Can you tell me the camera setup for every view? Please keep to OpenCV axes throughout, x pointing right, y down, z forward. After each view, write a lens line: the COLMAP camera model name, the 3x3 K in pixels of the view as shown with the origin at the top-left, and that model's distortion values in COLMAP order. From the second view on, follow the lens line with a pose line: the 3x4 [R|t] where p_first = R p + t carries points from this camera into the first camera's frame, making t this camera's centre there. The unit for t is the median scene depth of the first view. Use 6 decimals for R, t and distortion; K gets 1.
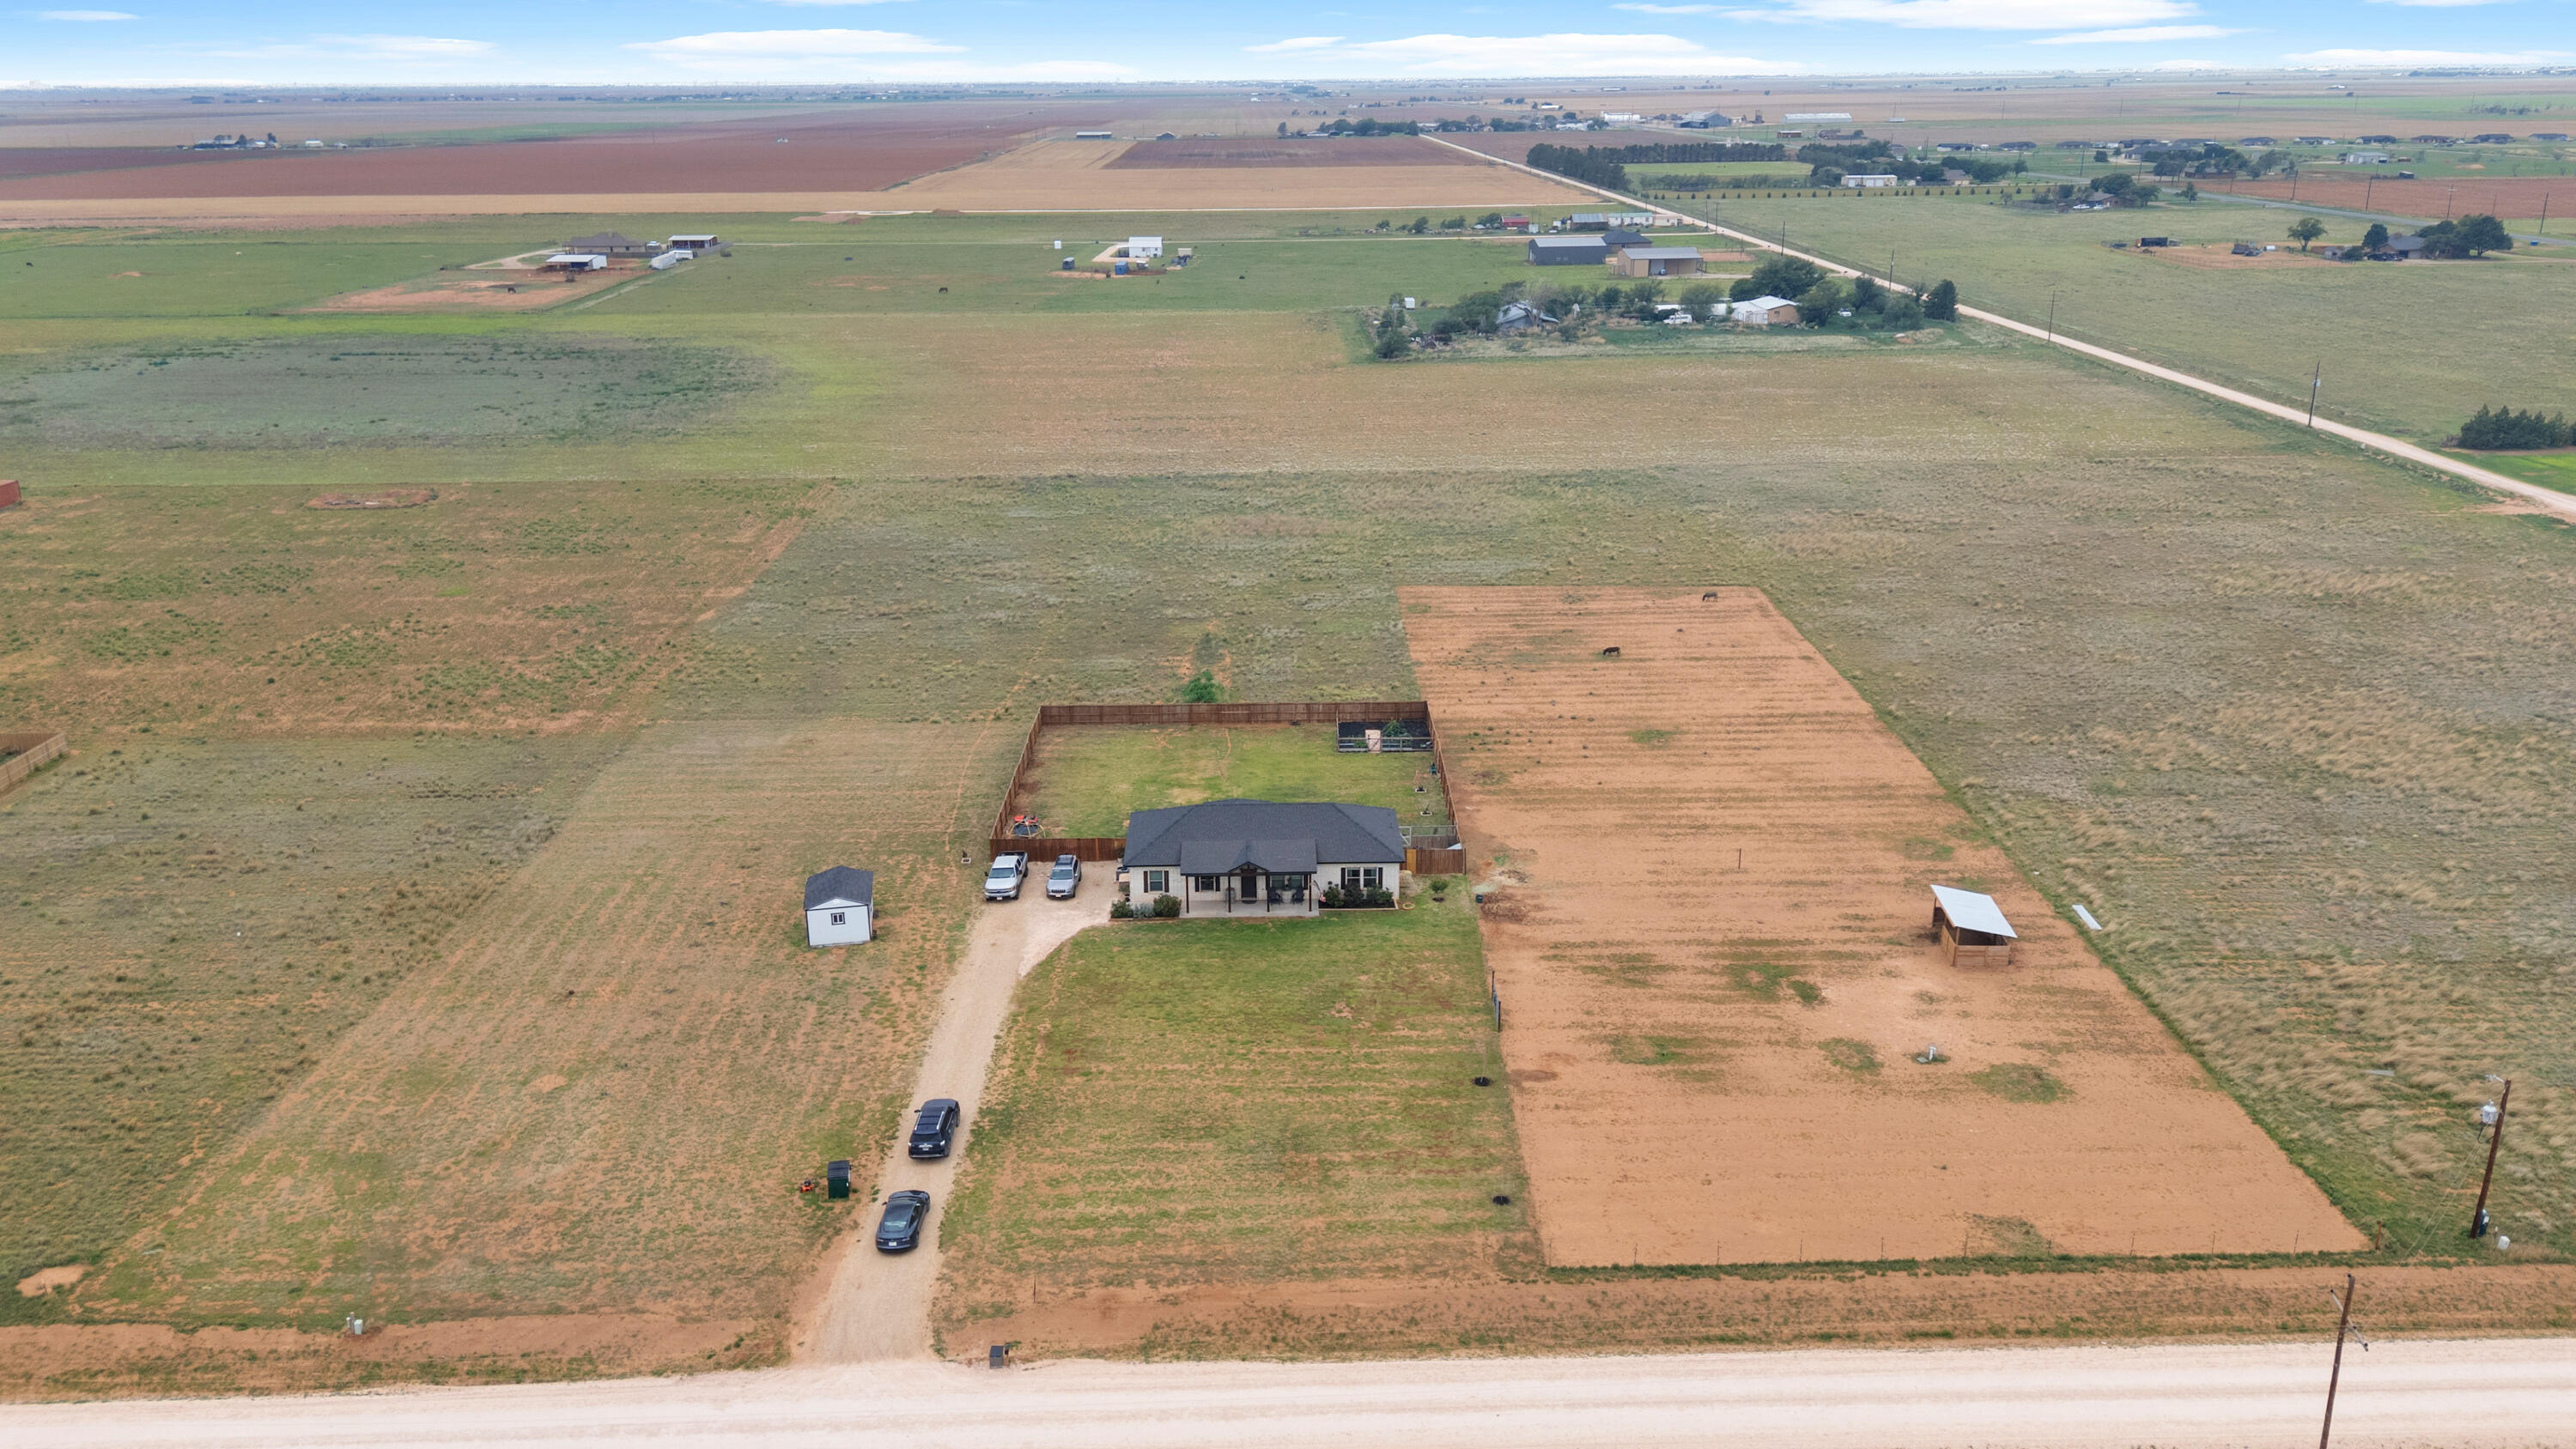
lens RADIAL K [[1937.5, 0, 1266.3], [0, 1937.5, 726.5], [0, 0, 1]] dist [0.068688, -0.086345]
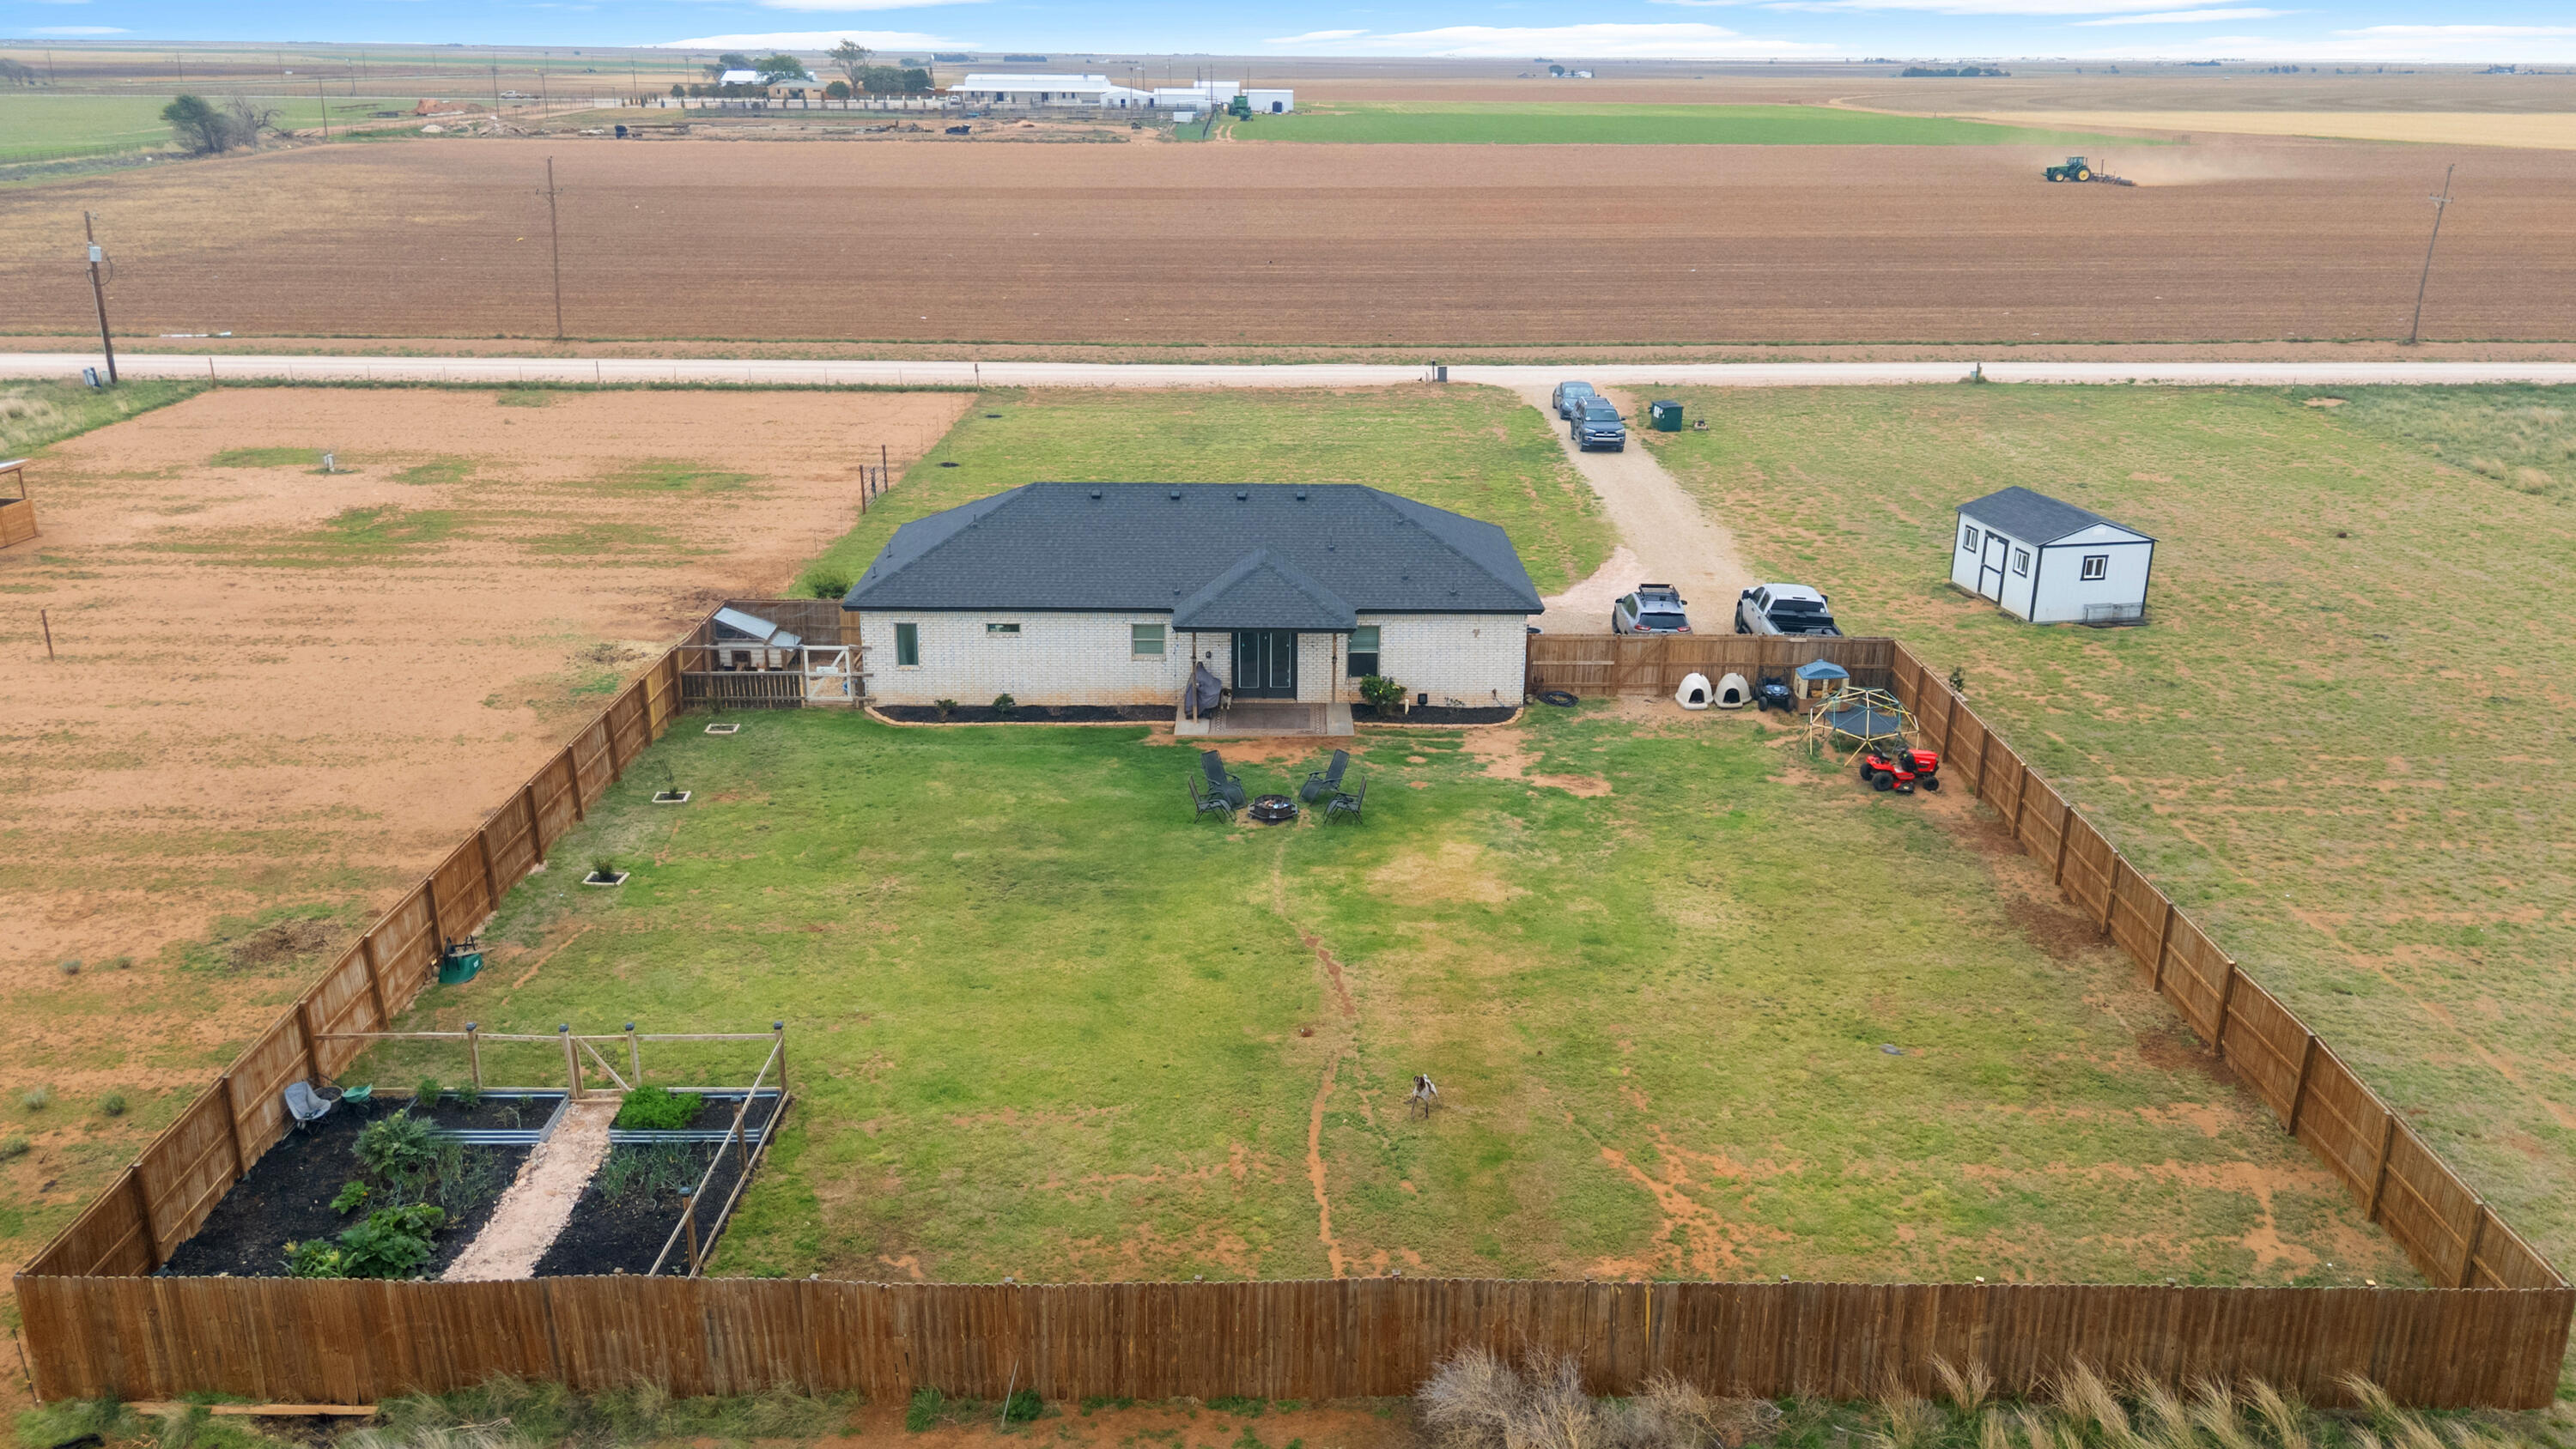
lens RADIAL K [[1916.3, 0, 1288.0], [0, 1916.3, 724.5], [0, 0, 1]] dist [0.080870, -0.096217]
pose [[-0.999986, 0.005246, -0.000257, -0.020593], [0.003963, 0.785709, 0.618584, -0.178012], [0.003447, 0.618575, -0.785719, 1.382907]]
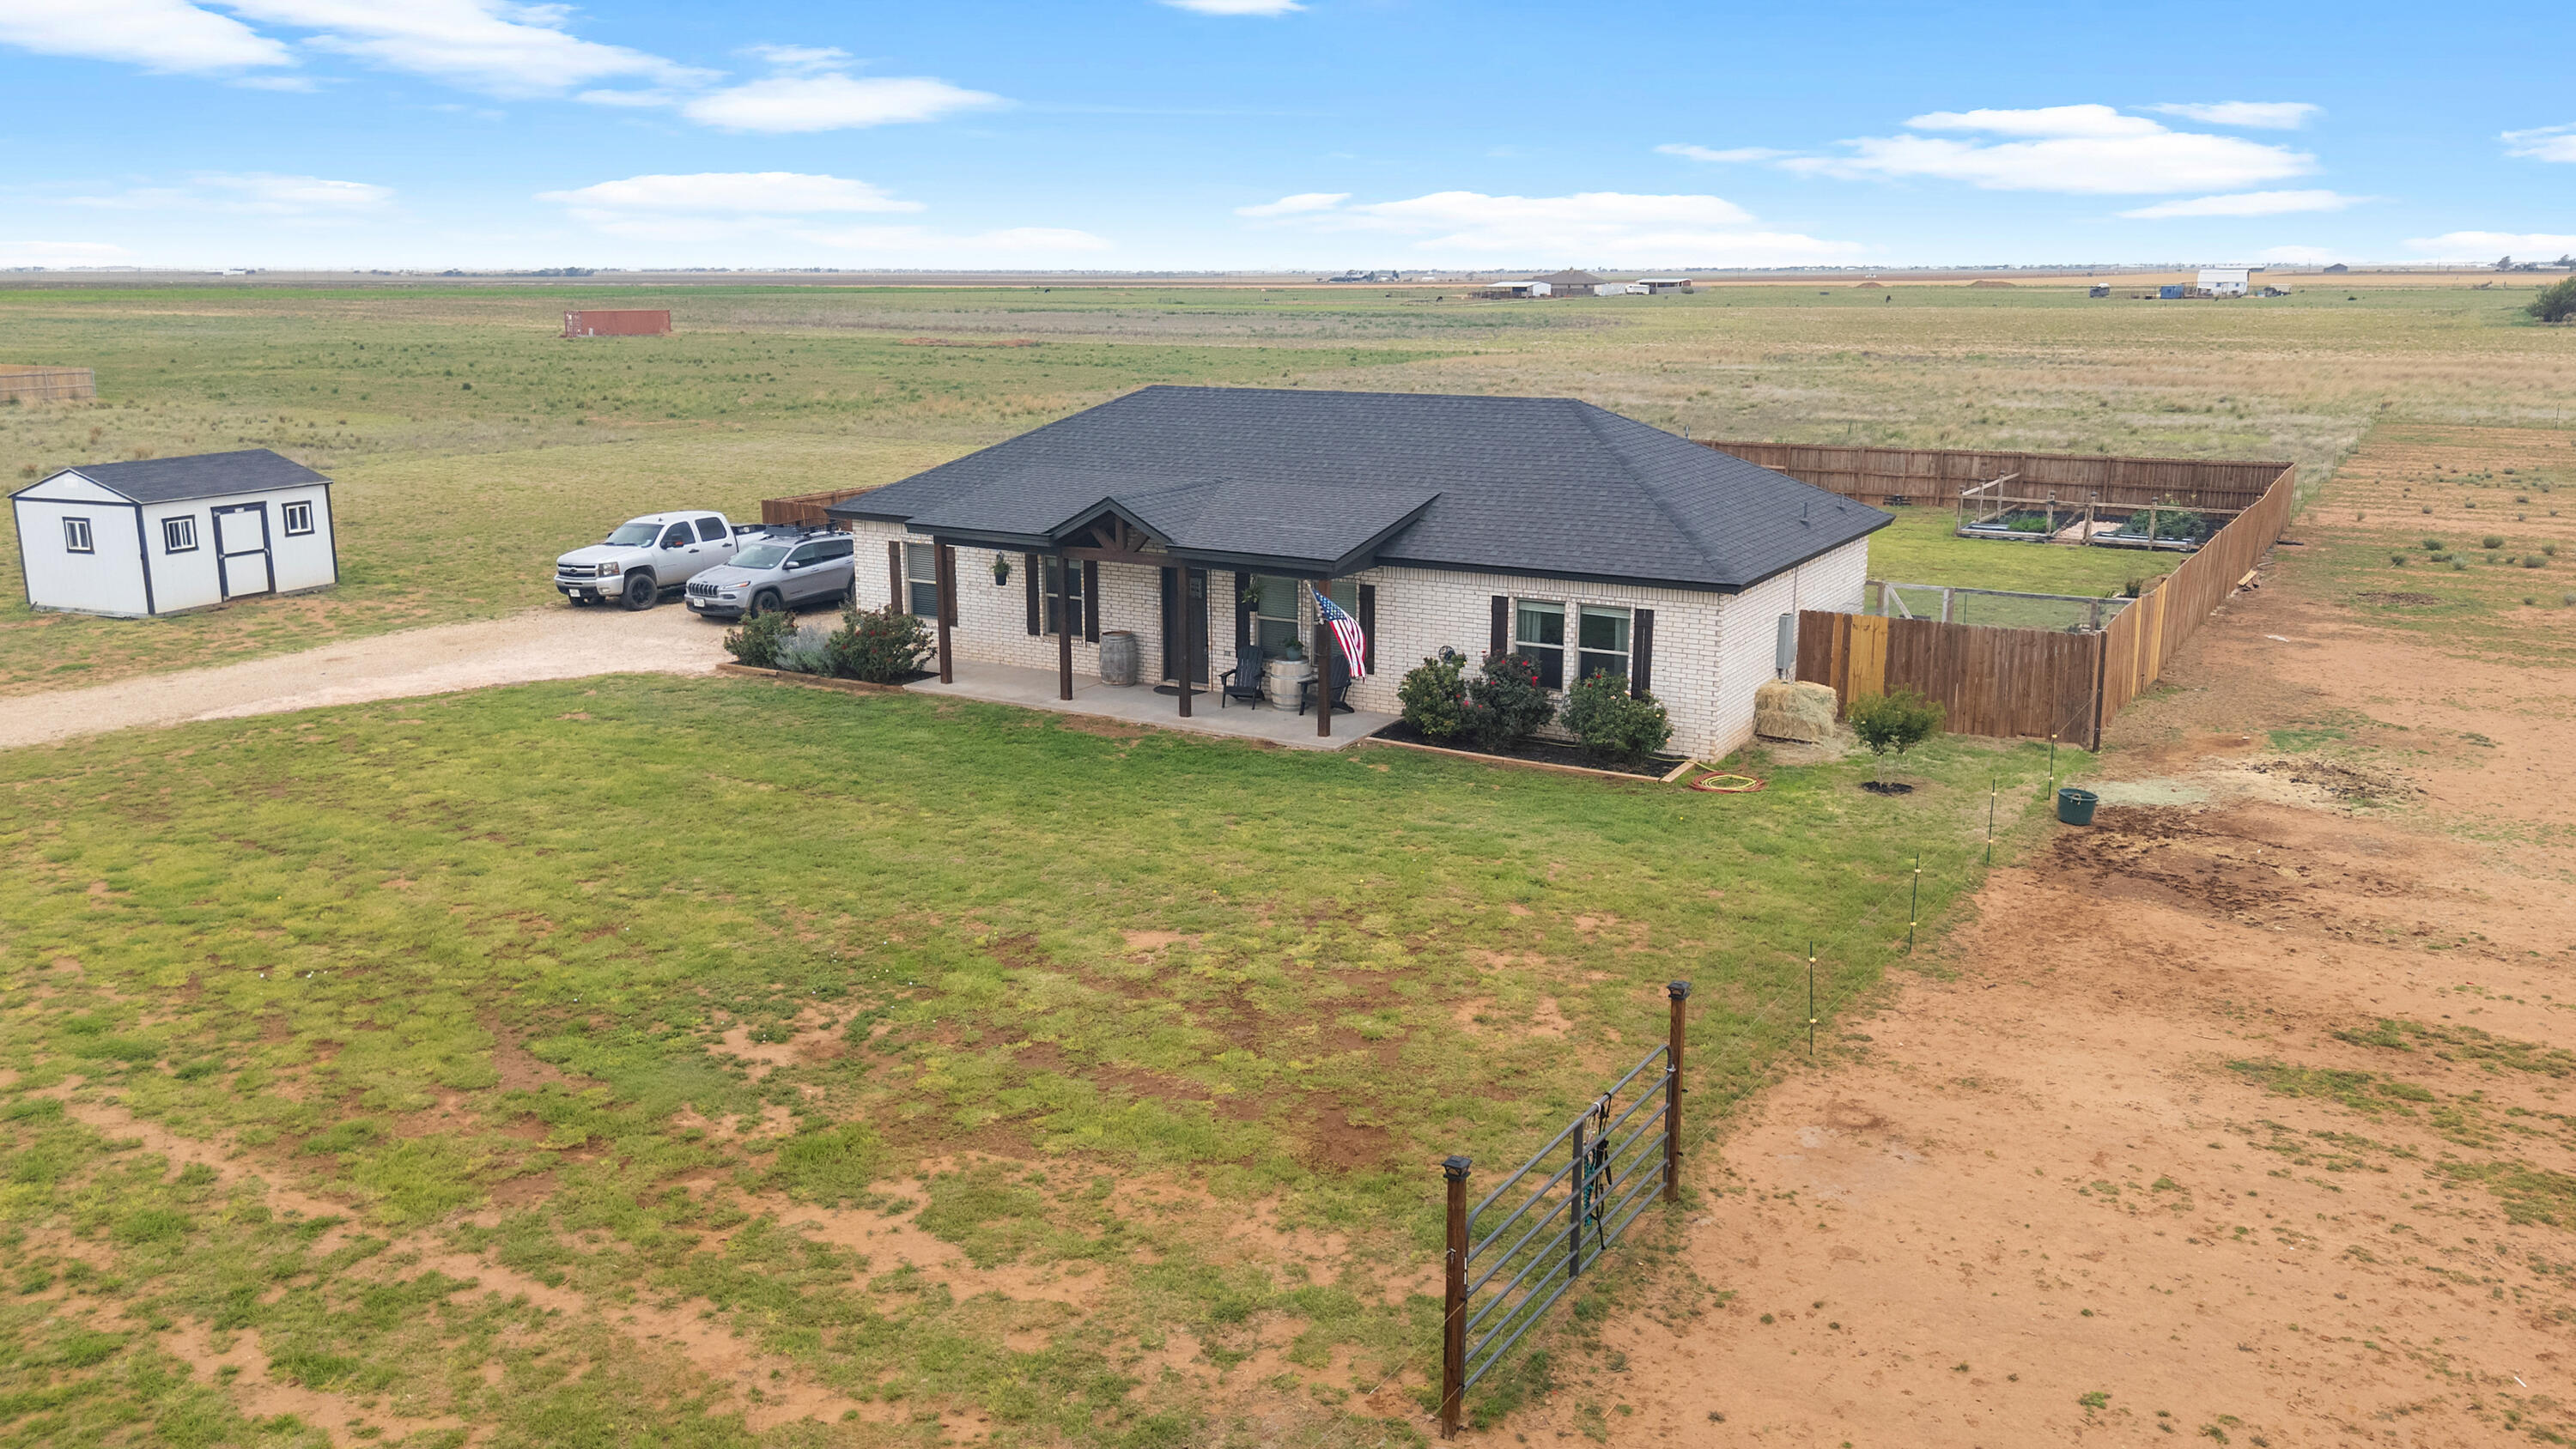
lens RADIAL K [[1916.3, 0, 1288.0], [0, 1916.3, 724.5], [0, 0, 1]] dist [0.080870, -0.096217]
pose [[0.850528, 0.126500, -0.510490, 0.144829], [-0.177931, 0.982617, -0.052957, 0.107450], [0.494917, 0.135873, 0.858251, 0.774645]]
